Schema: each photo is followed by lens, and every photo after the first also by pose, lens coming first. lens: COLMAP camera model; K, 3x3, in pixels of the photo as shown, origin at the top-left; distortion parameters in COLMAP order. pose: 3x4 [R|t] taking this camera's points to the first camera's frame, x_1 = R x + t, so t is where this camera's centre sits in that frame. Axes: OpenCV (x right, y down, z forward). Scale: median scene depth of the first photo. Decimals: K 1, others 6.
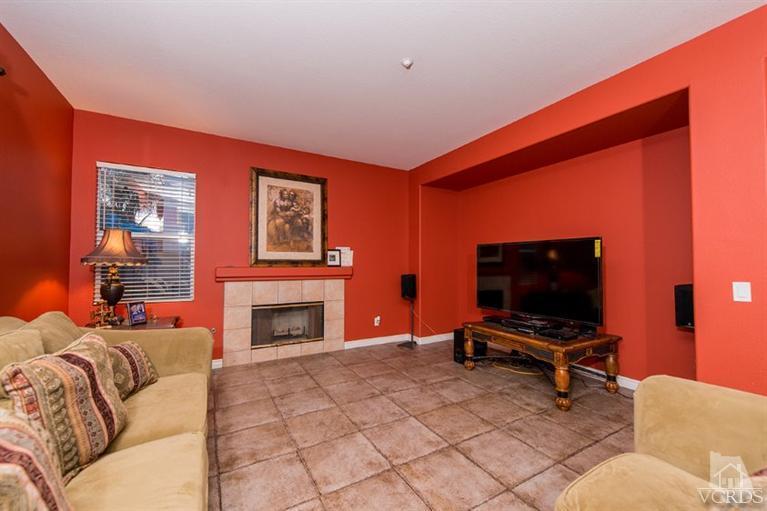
lens RADIAL K [[308.4, 0, 379.8], [0, 308.4, 257.1], [0, 0, 1]] dist [0.003740, -0.000753]
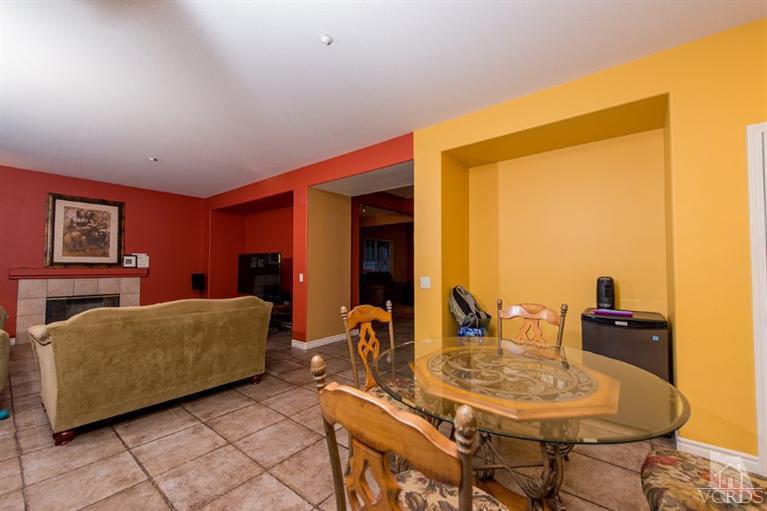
lens RADIAL K [[308.4, 0, 377.5], [0, 308.4, 257.8], [0, 0, 1]] dist [0.003740, -0.000753]
pose [[0.927890, 0.014044, 0.372589, 0.382097], [-0.010775, 0.999883, -0.010855, -0.011408], [-0.372698, 0.006058, 0.927933, -0.715128]]
